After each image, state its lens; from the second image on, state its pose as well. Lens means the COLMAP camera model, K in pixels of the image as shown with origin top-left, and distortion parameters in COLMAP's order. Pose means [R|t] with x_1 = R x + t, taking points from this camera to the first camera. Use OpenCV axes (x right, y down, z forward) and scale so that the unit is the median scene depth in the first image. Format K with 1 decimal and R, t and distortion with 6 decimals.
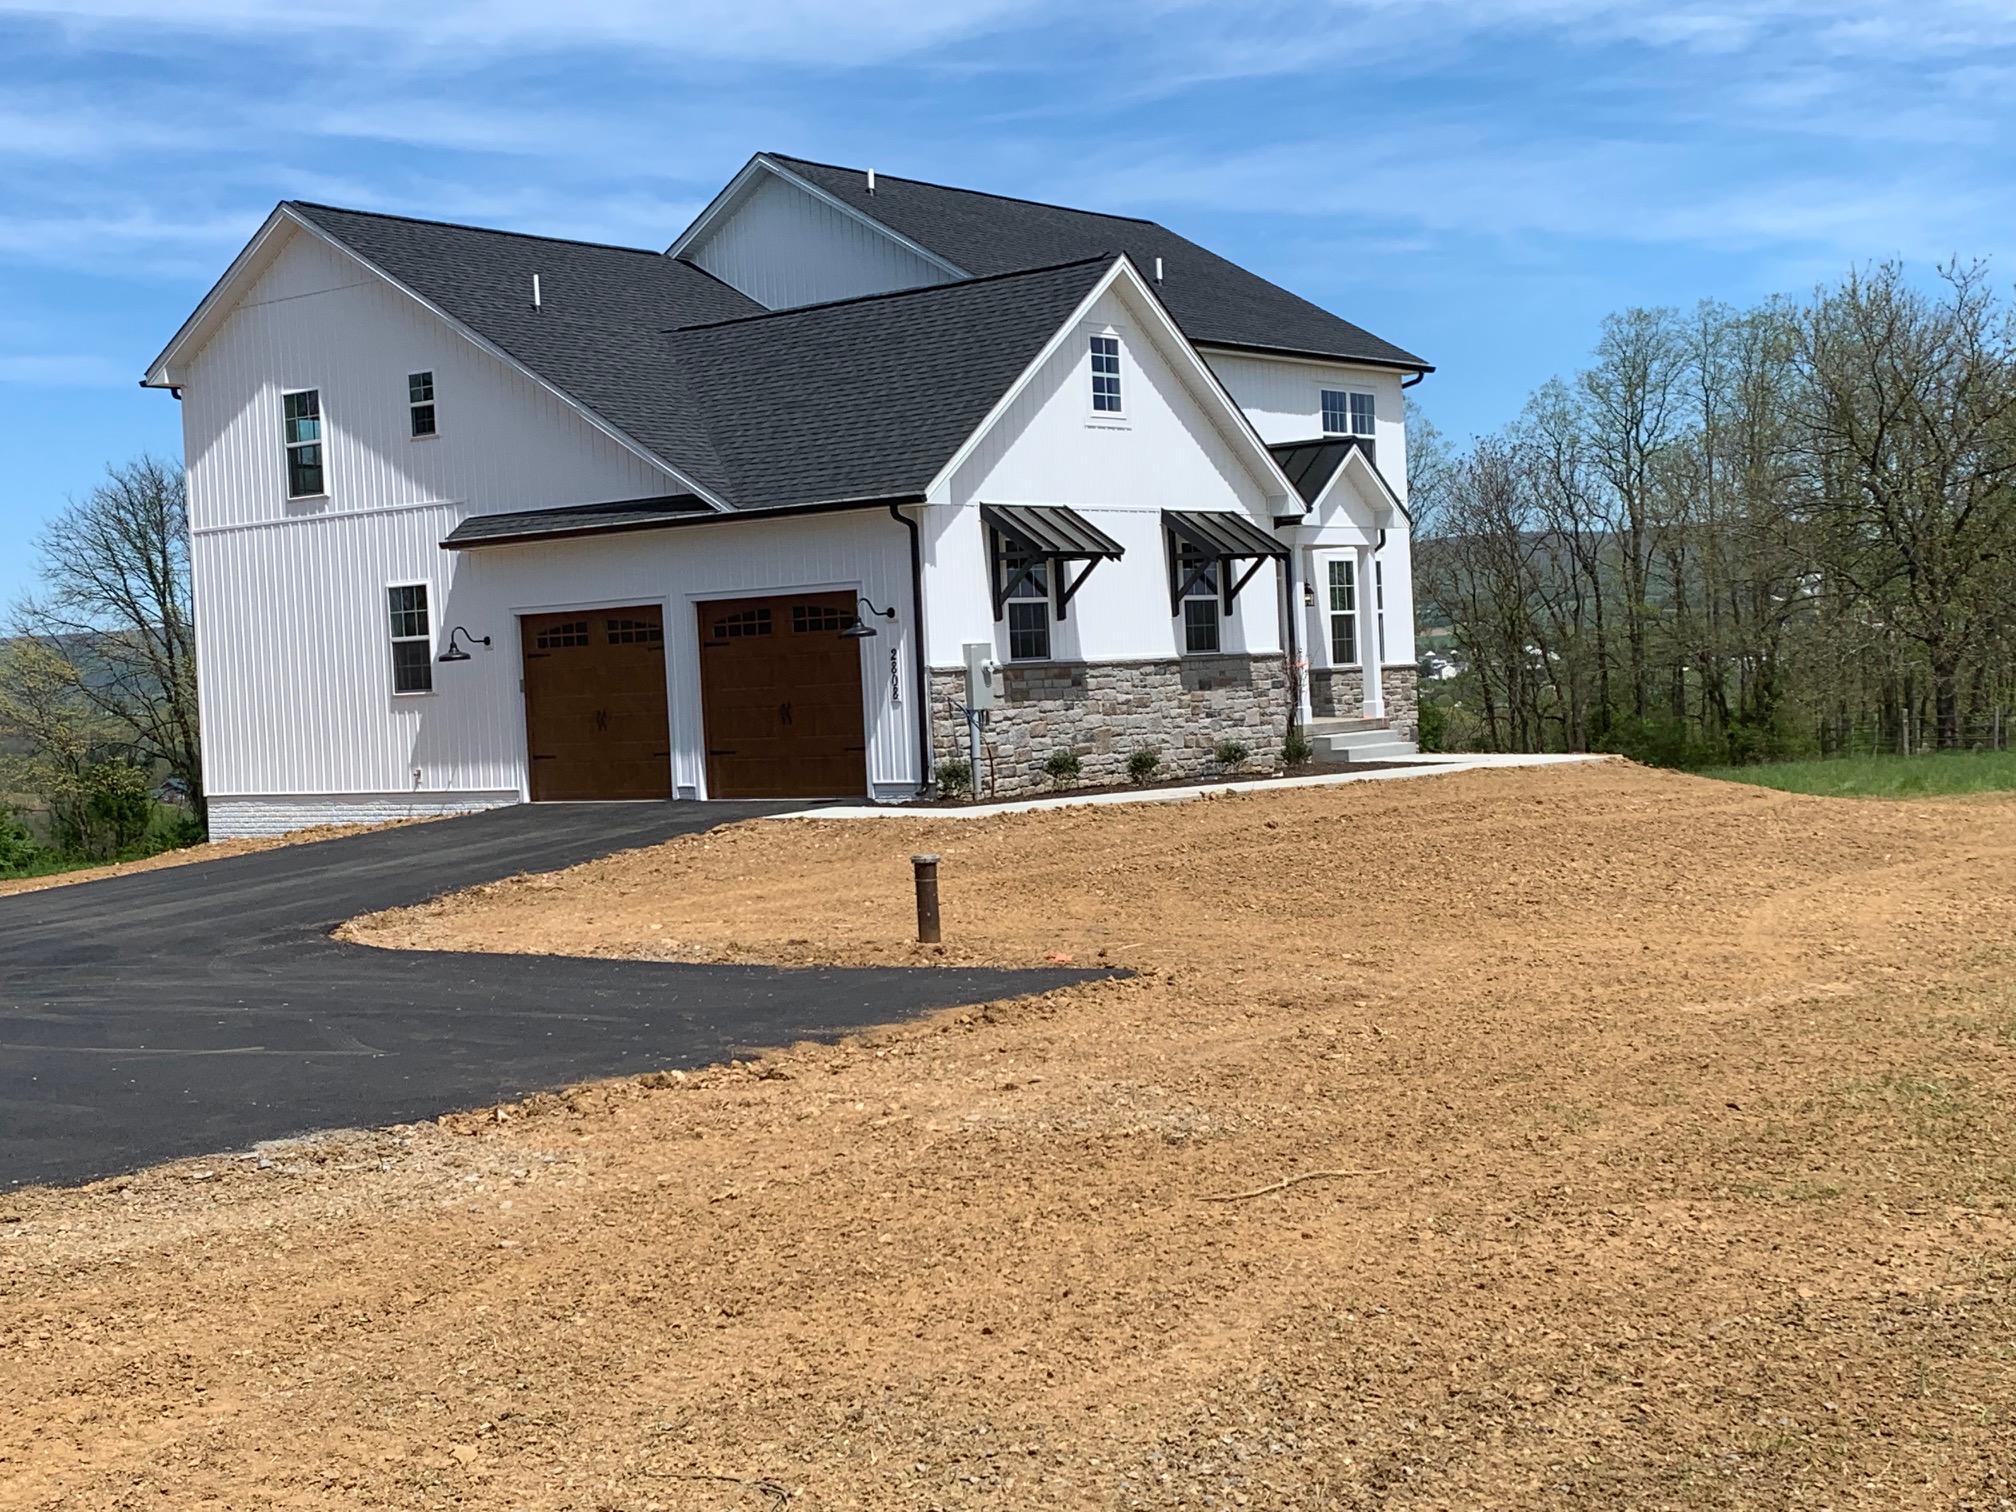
lens RADIAL K [[2652.8, 0, 1008.0], [0, 2652.8, 756.0], [0, 0, 1]] dist [0.126893, -0.062260]
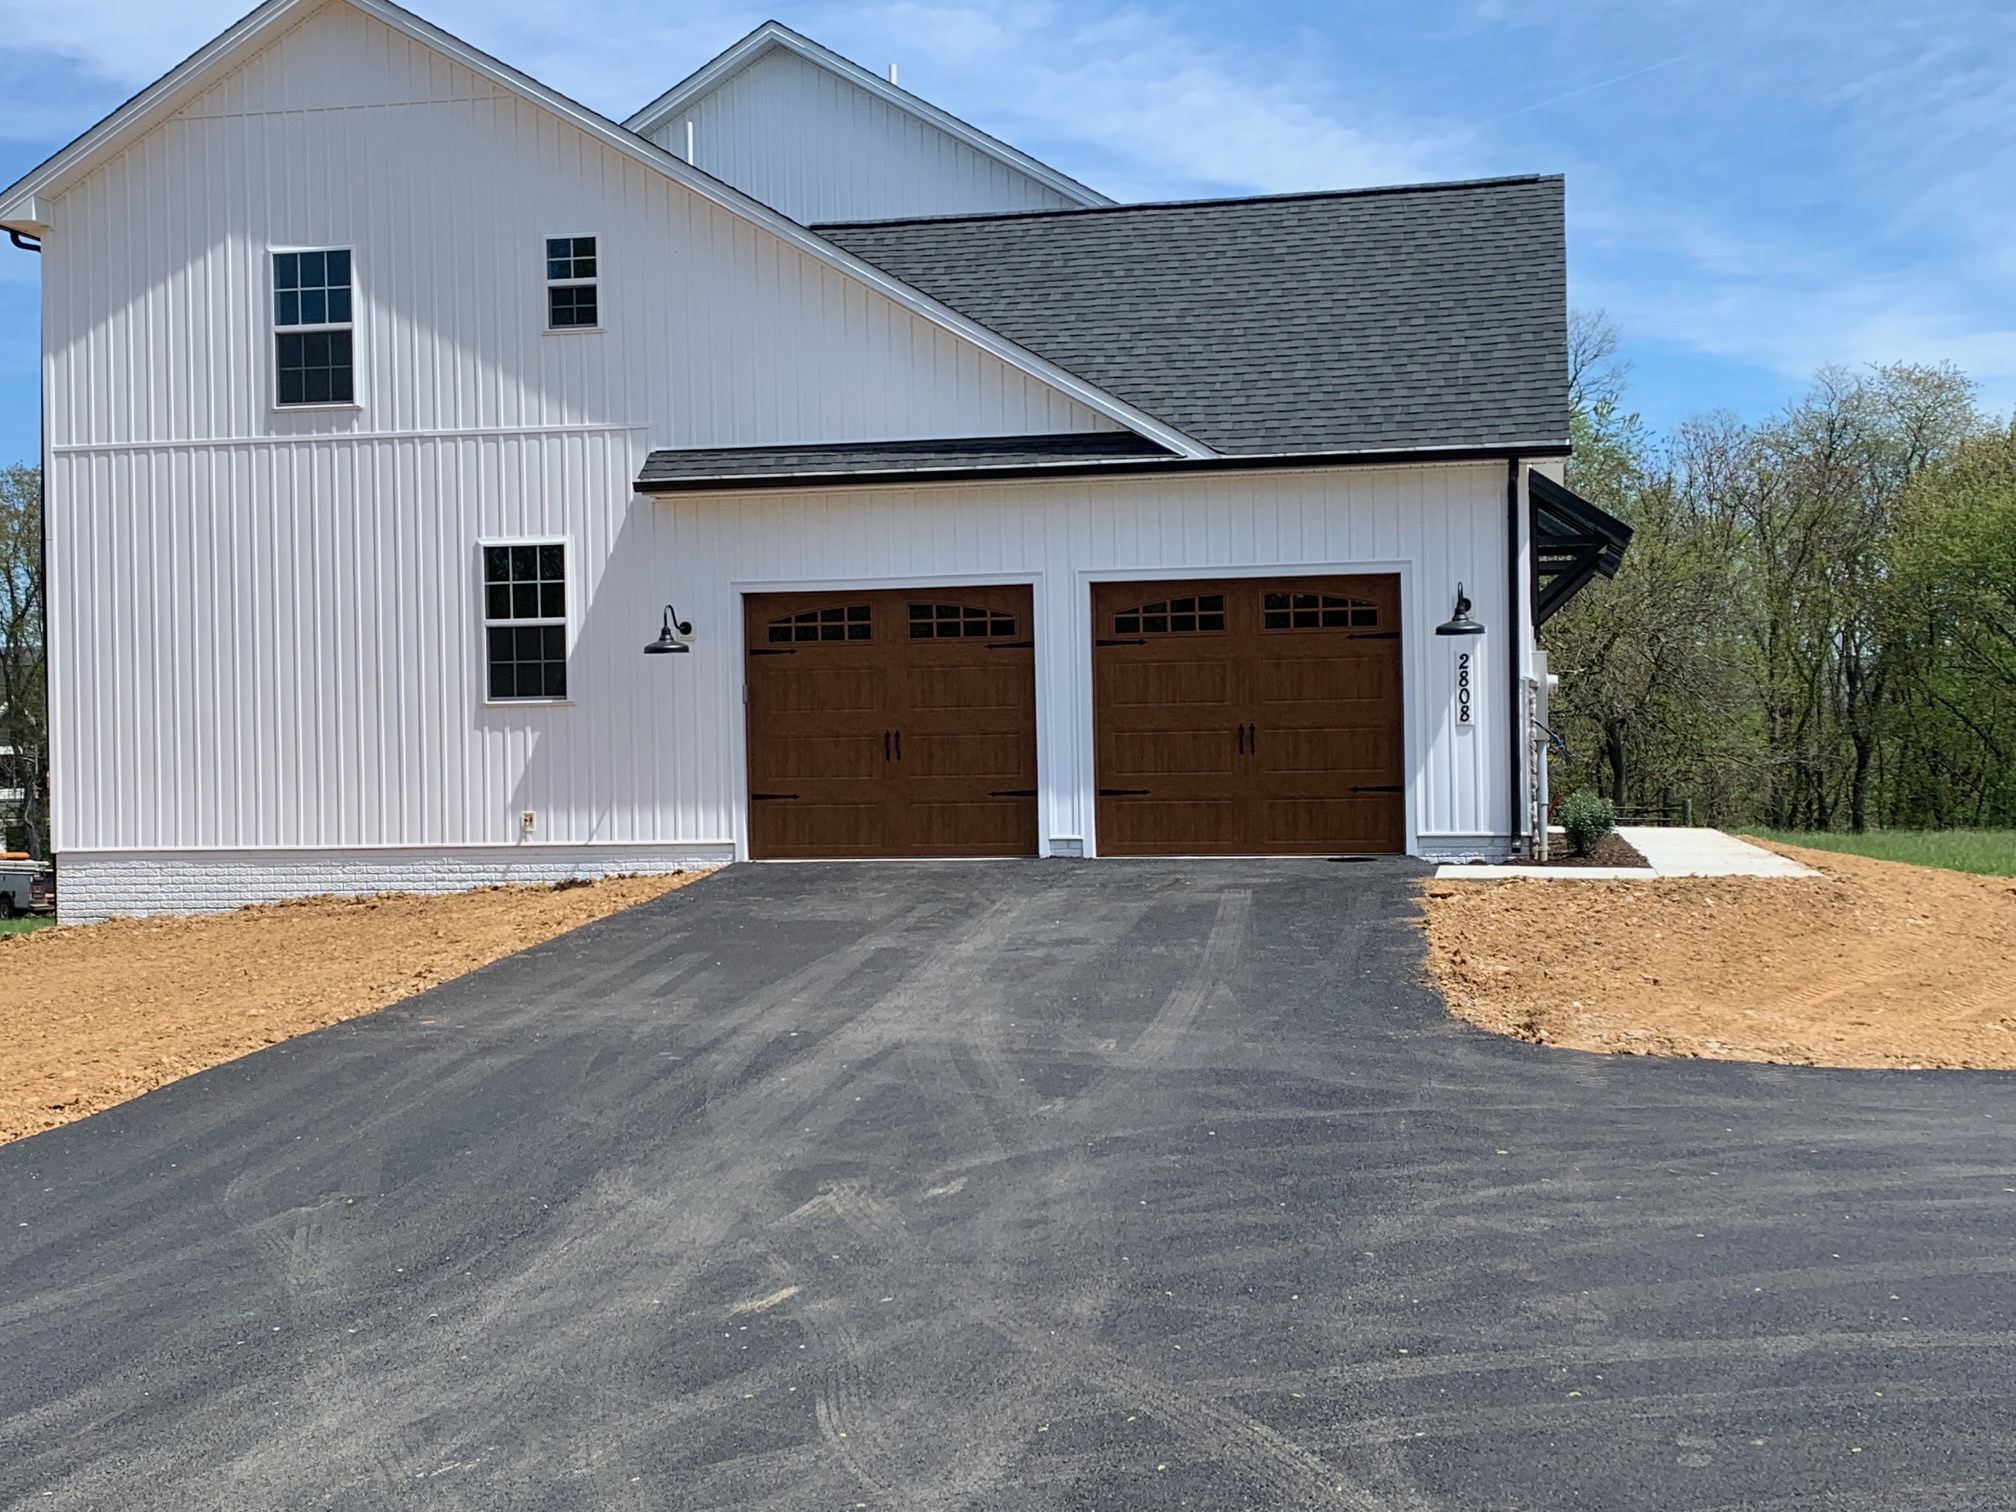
lens RADIAL K [[2652.8, 0, 1008.0], [0, 2652.8, 756.0], [0, 0, 1]] dist [0.126893, -0.062260]
pose [[0.899010, 0.026558, 0.437122, -0.416870], [-0.010920, 0.999209, -0.038250, 0.015541], [-0.437792, 0.029614, 0.898589, 0.336246]]
